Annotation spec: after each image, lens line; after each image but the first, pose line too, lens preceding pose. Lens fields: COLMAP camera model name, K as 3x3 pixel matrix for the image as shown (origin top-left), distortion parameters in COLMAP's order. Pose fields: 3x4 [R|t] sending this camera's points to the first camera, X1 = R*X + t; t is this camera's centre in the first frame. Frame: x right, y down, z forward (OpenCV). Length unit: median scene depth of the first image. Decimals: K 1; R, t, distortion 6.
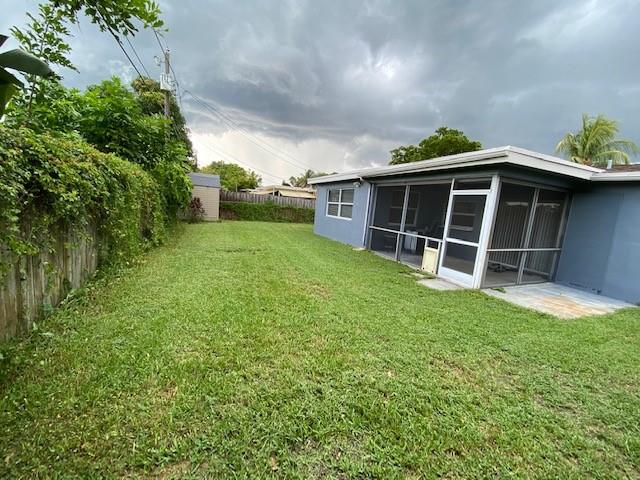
lens RADIAL K [[260.9, 0, 317.5], [0, 260.9, 241.6], [0, 0, 1]] dist [0.037386, -0.034165]
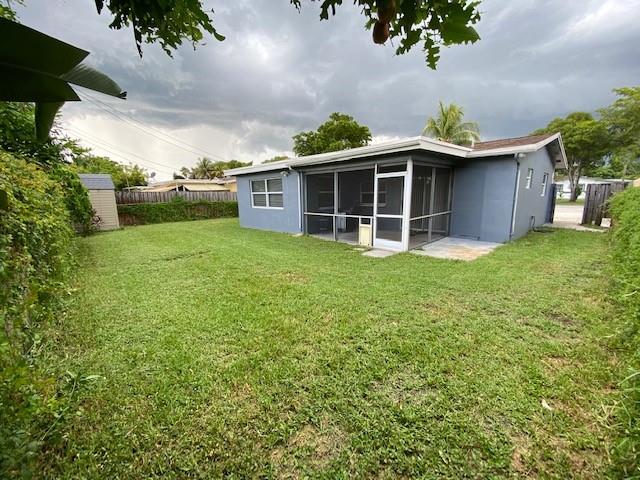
lens RADIAL K [[260.9, 0, 317.5], [0, 260.9, 241.6], [0, 0, 1]] dist [0.037386, -0.034165]
pose [[0.930215, -0.162774, 0.328944, -0.166952], [0.146004, 0.986419, 0.075234, -0.019503], [-0.336723, -0.021957, 0.941348, -0.033113]]
